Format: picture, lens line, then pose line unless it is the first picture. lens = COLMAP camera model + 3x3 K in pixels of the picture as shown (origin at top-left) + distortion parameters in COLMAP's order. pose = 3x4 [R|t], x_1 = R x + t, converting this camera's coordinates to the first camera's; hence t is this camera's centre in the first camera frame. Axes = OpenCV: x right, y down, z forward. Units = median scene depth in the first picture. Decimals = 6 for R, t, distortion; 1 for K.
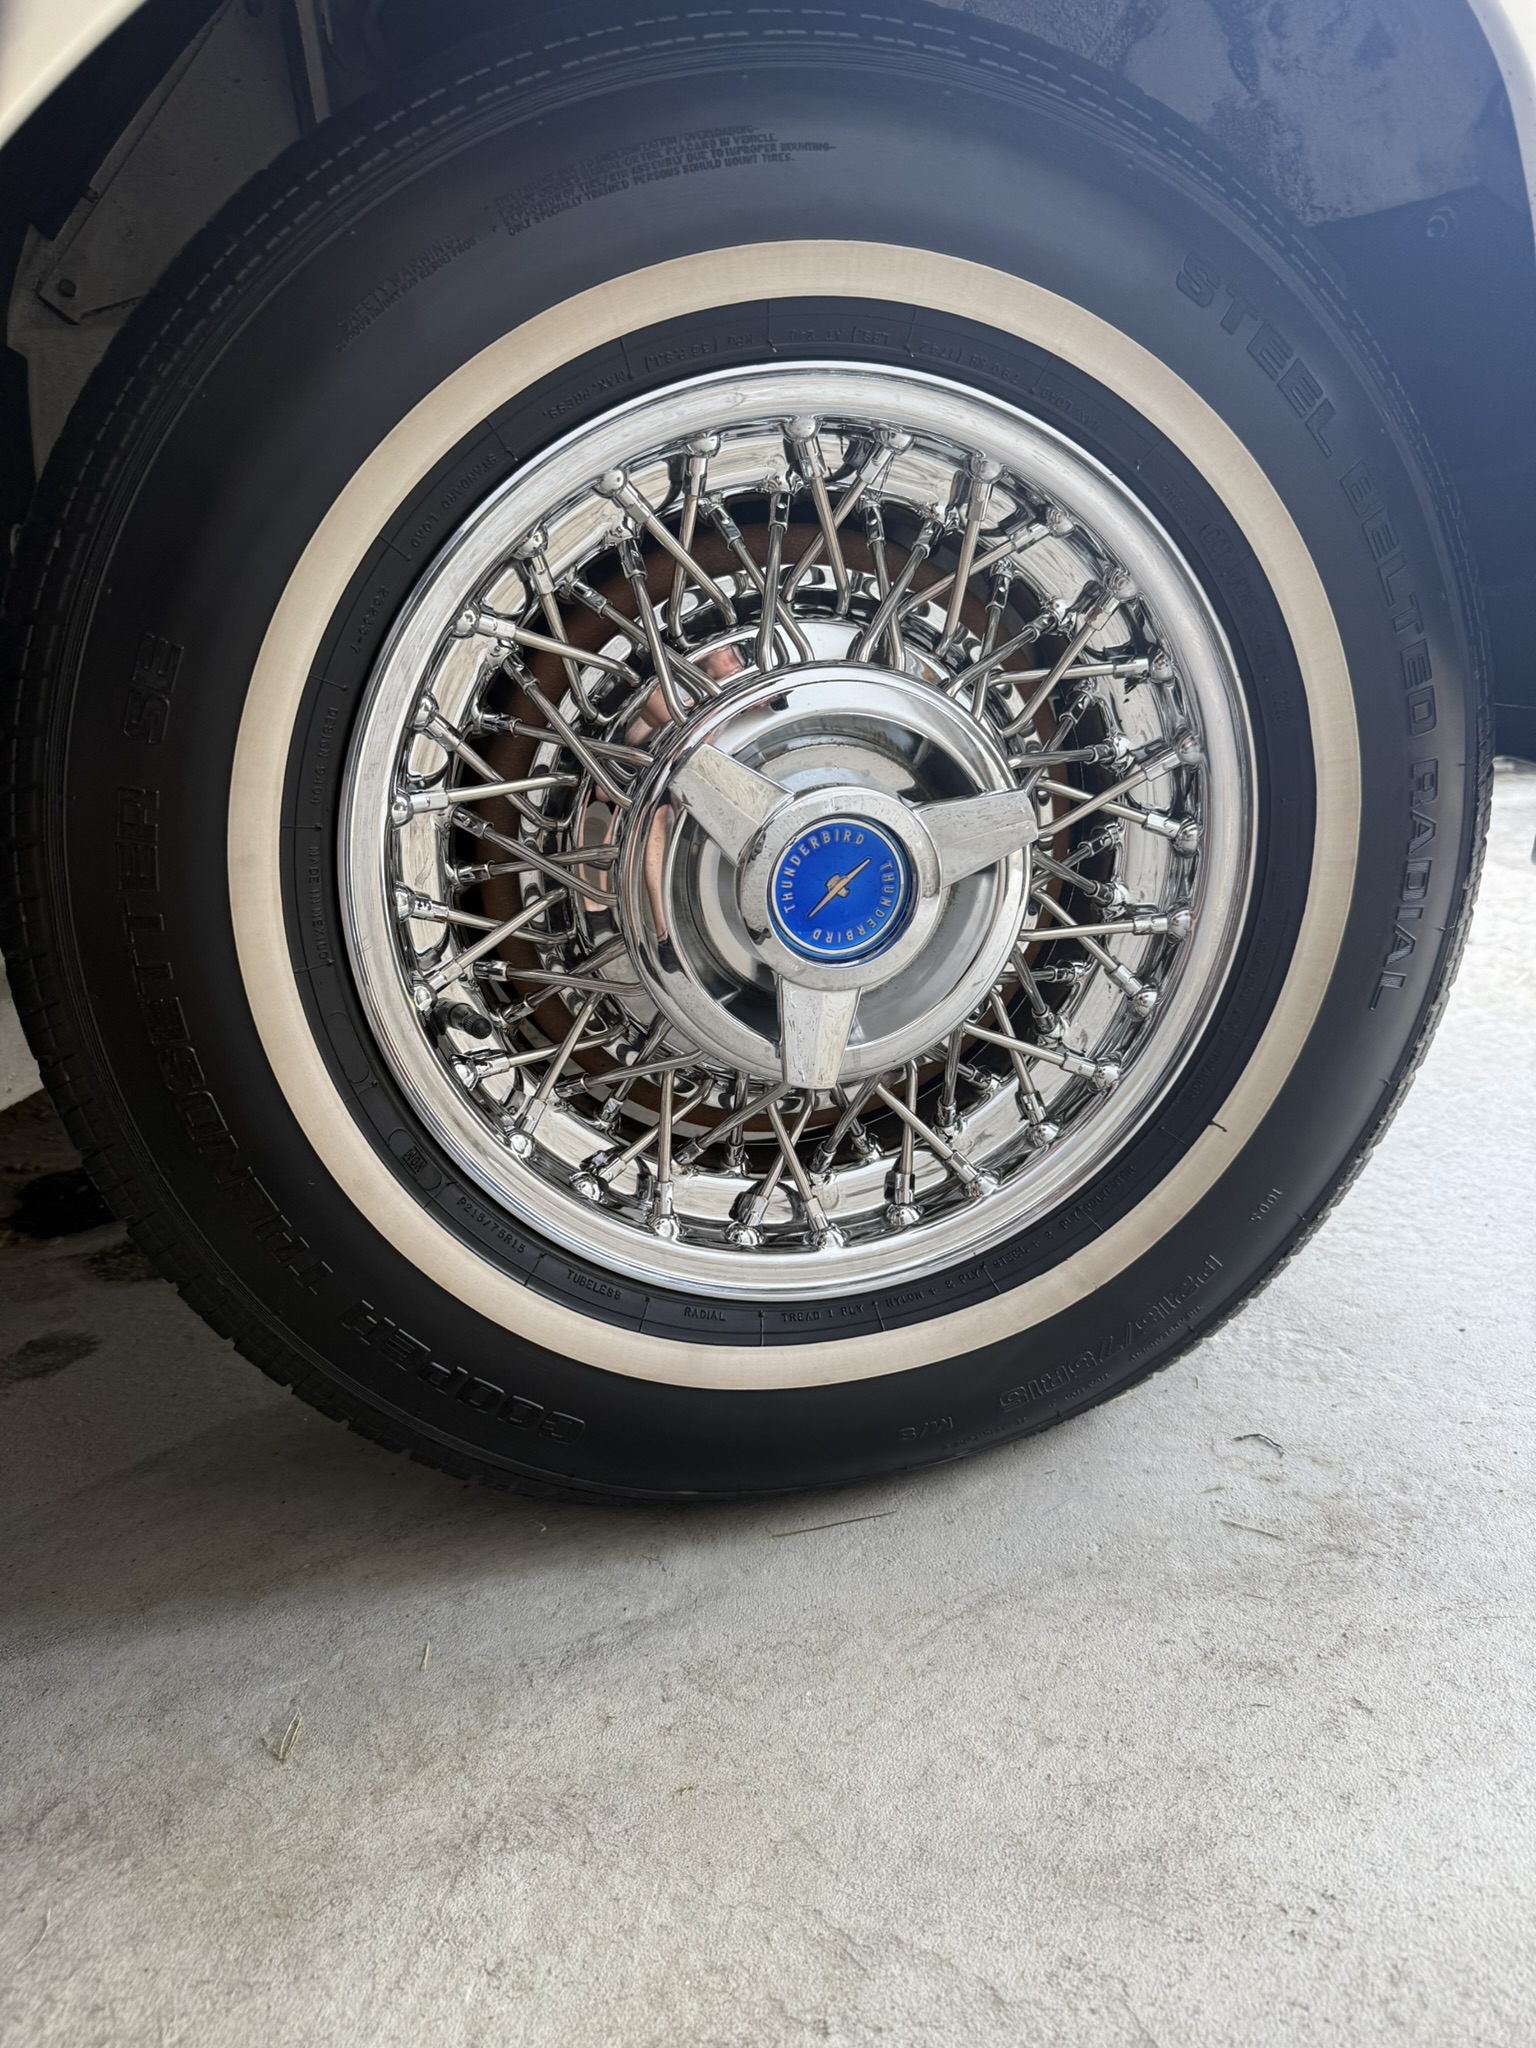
lens RADIAL K [[1450.7, 0, 763.3], [0, 1450.7, 1025.5], [0, 0, 1]] dist [-0.001266, -0.006868]
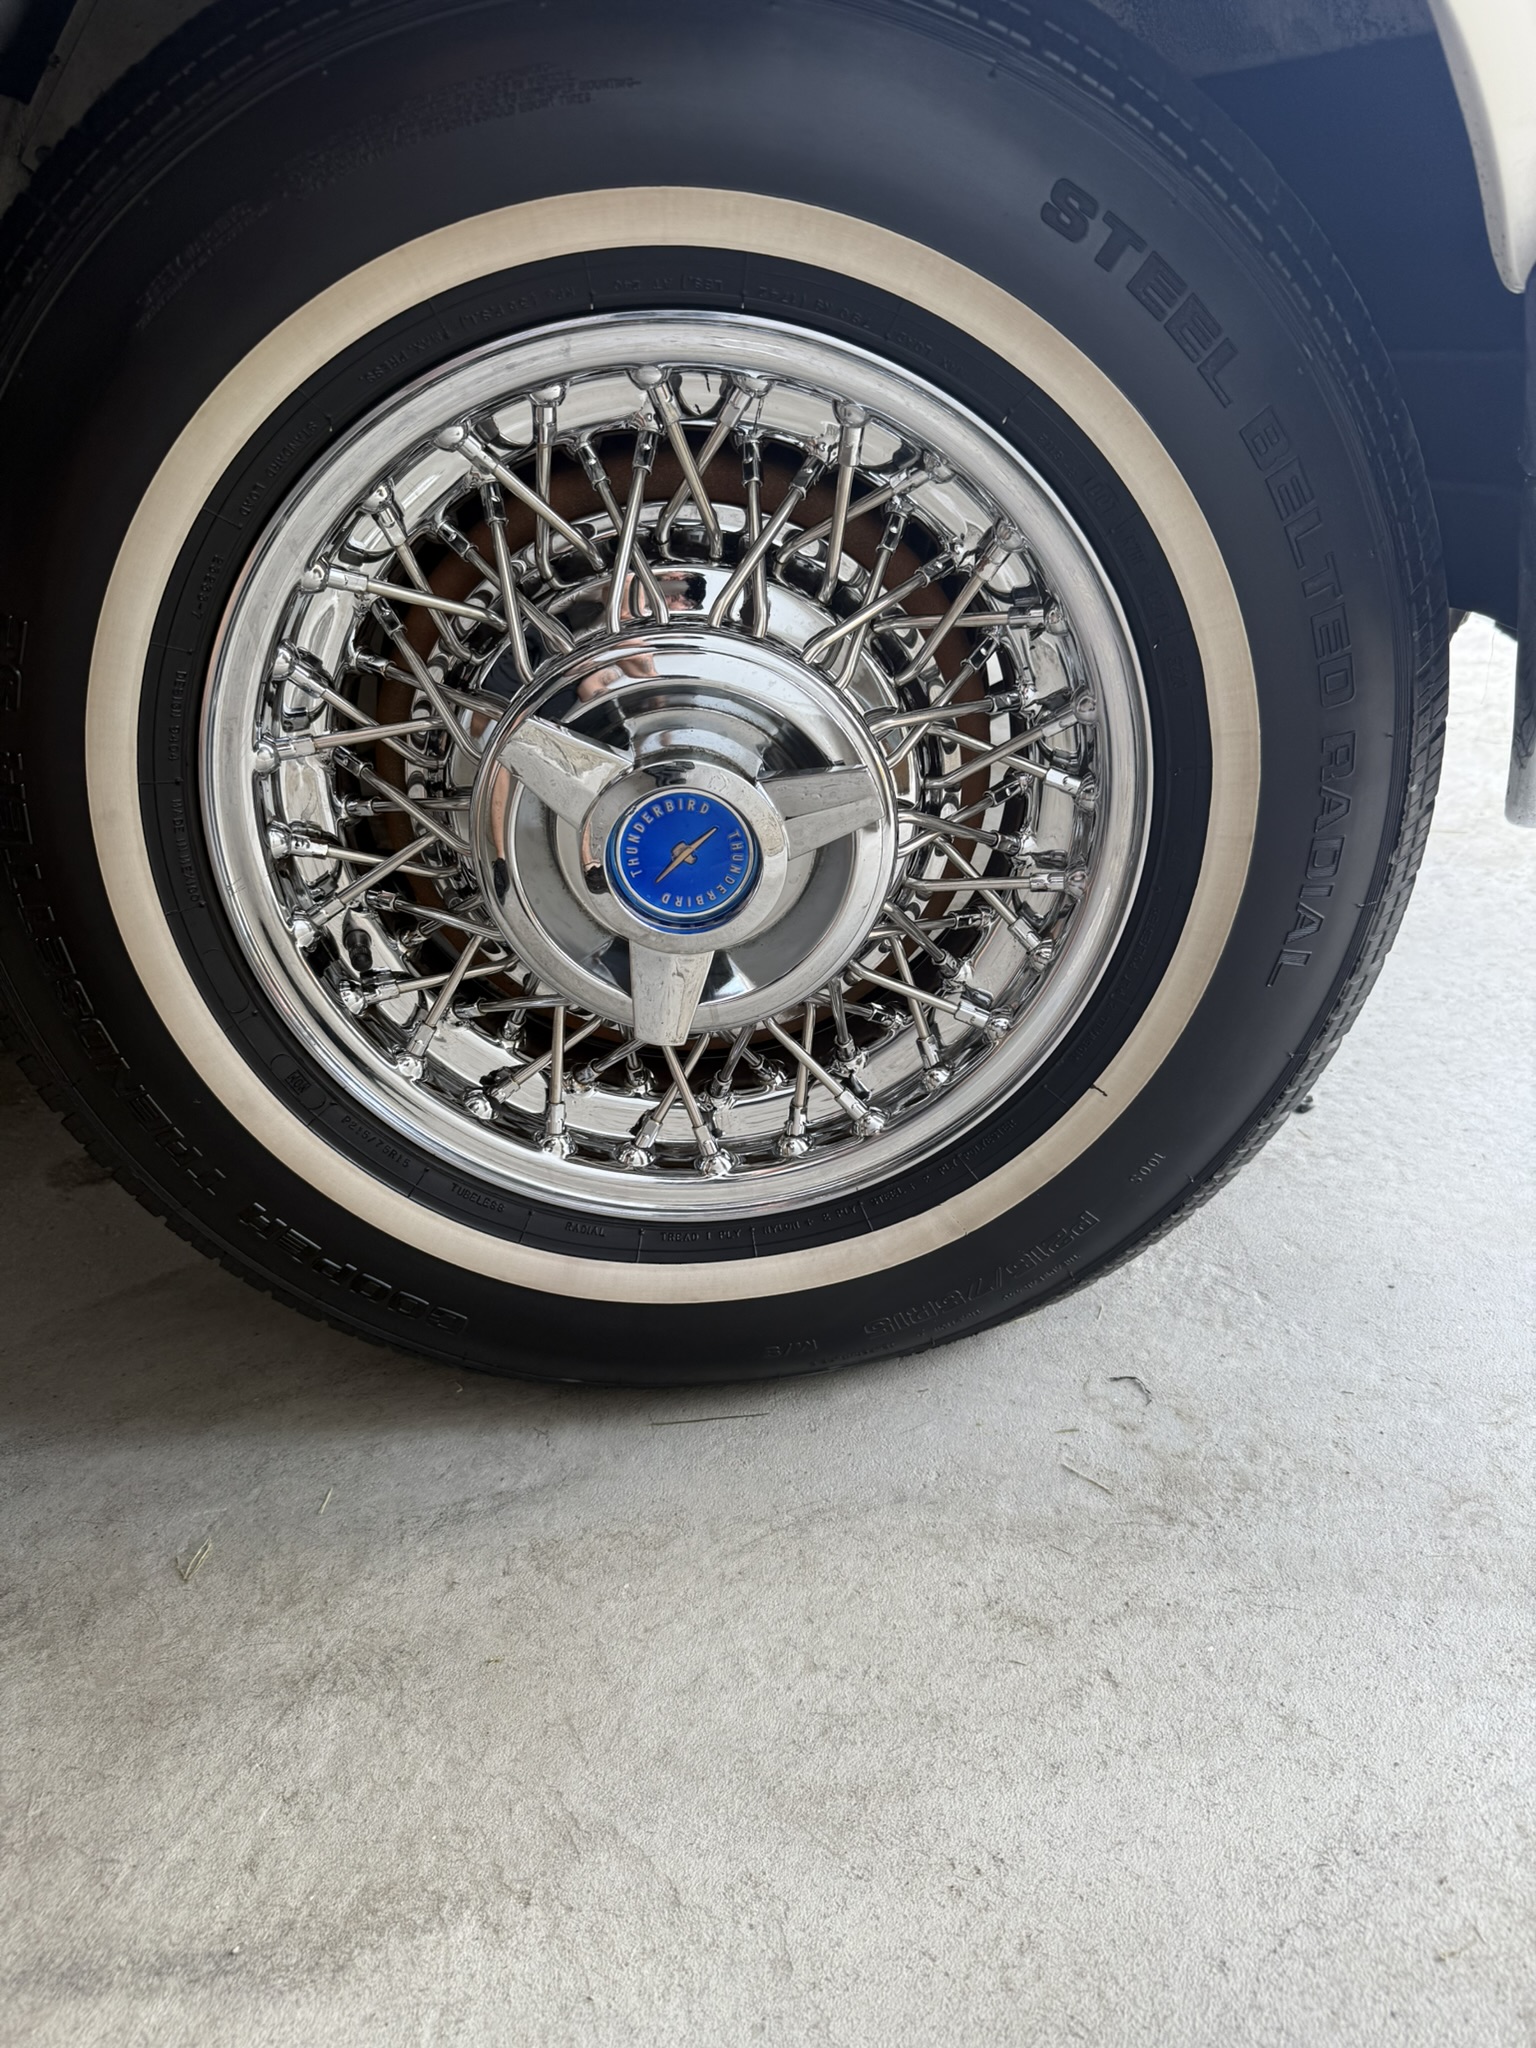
lens RADIAL K [[1451.6, 0, 786.2], [0, 1451.6, 1010.3], [0, 0, 1]] dist [0.008806, -0.019916]
pose [[0.985657, 0.071982, -0.152641, 0.275341], [-0.043859, 0.982655, 0.180184, -0.168189], [0.162963, -0.170905, 0.971717, 0.016170]]
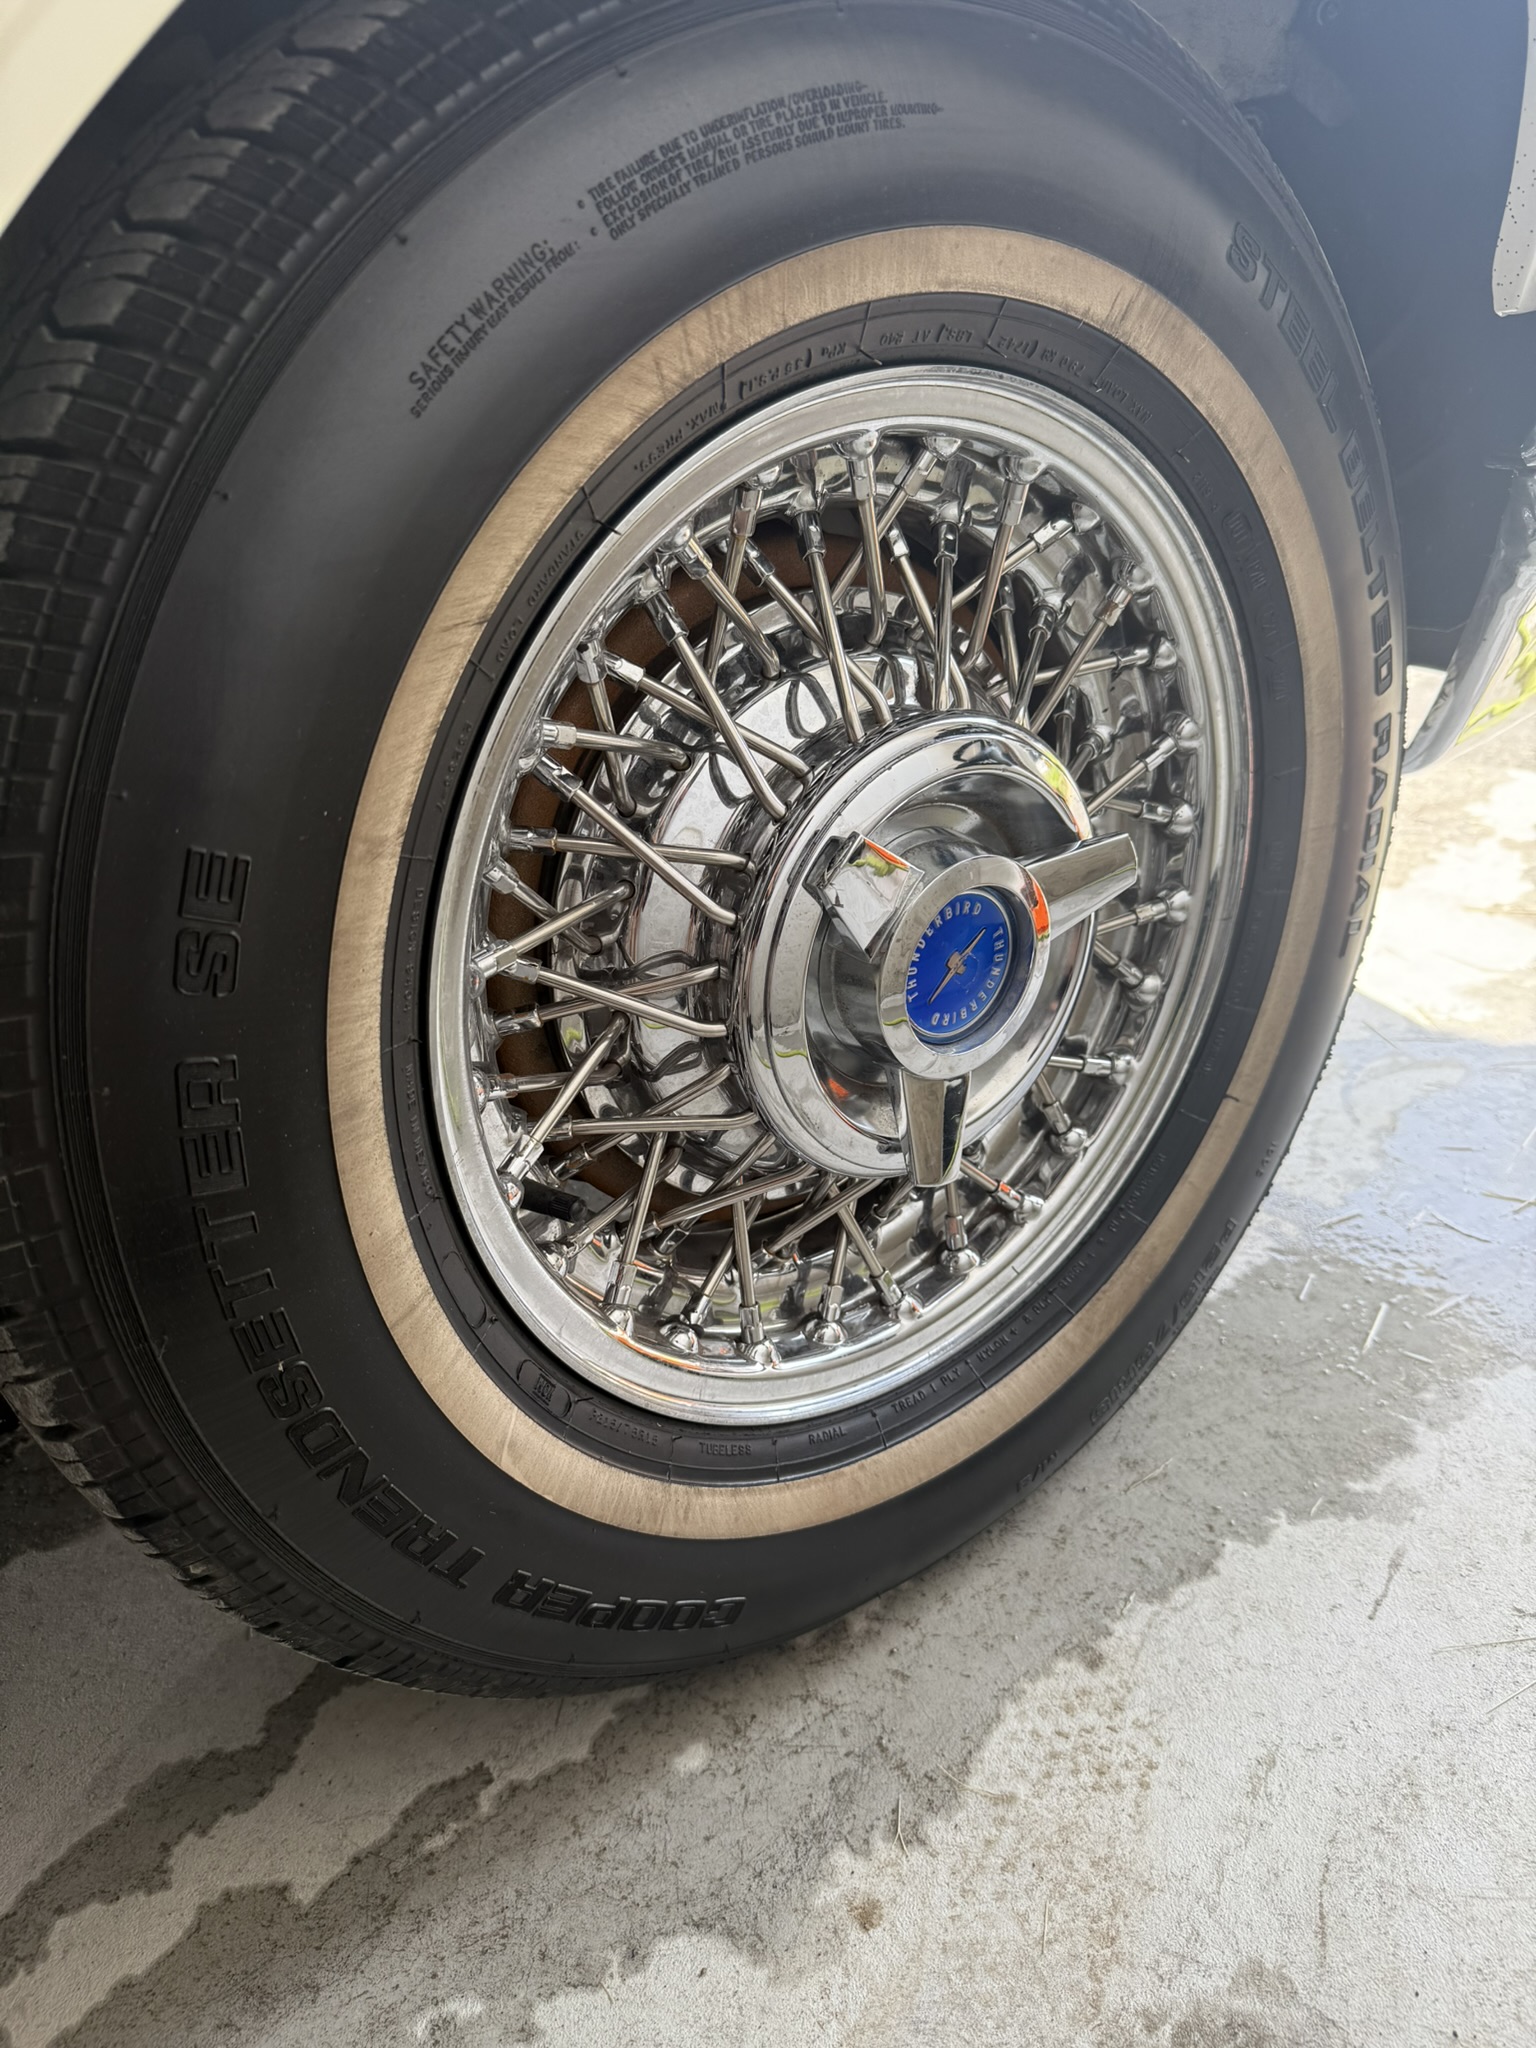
lens RADIAL K [[1463.2, 0, 762.5], [0, 1463.2, 1024.1], [0, 0, 1]] dist [-0.005426, -0.000552]
pose [[0.909405, -0.210568, 0.358670, -0.377640], [0.164809, 0.974217, 0.154072, -0.212457], [-0.381865, -0.081002, 0.920662, 0.207548]]
